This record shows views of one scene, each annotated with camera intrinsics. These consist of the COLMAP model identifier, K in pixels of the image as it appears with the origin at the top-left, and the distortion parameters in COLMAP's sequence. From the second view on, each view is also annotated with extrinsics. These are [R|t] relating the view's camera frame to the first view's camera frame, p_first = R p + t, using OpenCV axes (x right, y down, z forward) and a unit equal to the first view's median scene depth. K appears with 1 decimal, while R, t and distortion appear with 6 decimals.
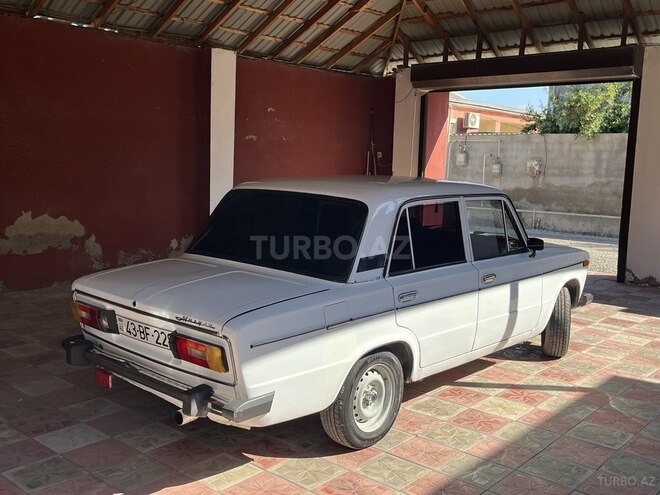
lens RADIAL K [[692.0, 0, 330.0], [0, 692.0, 247.5], [0, 0, 1]] dist [0.009674, 0.003811]
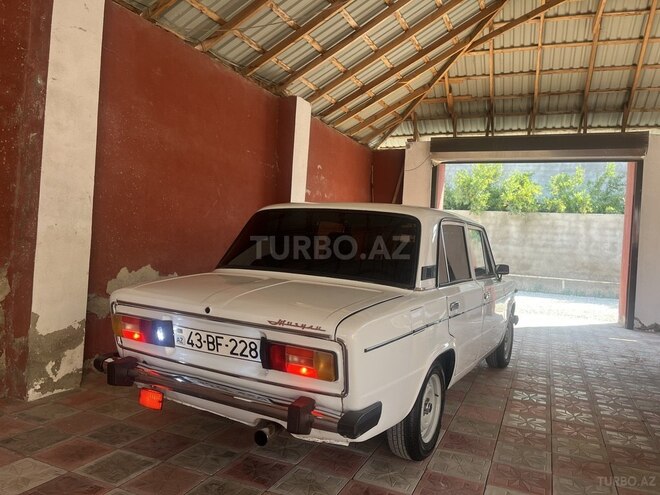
lens RADIAL K [[506.1, 0, 330.0], [0, 506.1, 247.5], [0, 0, 1]] dist [0.005399, 0.001555]
pose [[0.971463, 0.024019, 0.235974, -0.268153], [0.001865, 0.994056, -0.108856, 0.068249], [-0.237186, 0.106190, 0.965643, 0.300944]]
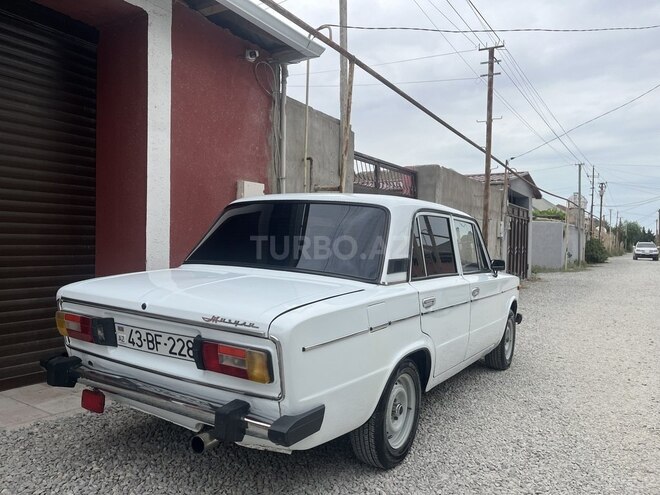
lens RADIAL K [[506.1, 0, 330.0], [0, 506.1, 247.5], [0, 0, 1]] dist [0.005399, 0.001555]
pose [[0.983089, 0.013347, 0.182642, -0.163751], [0.007064, 0.993834, -0.110652, 0.075342], [-0.182993, 0.110071, 0.976933, 0.331052]]
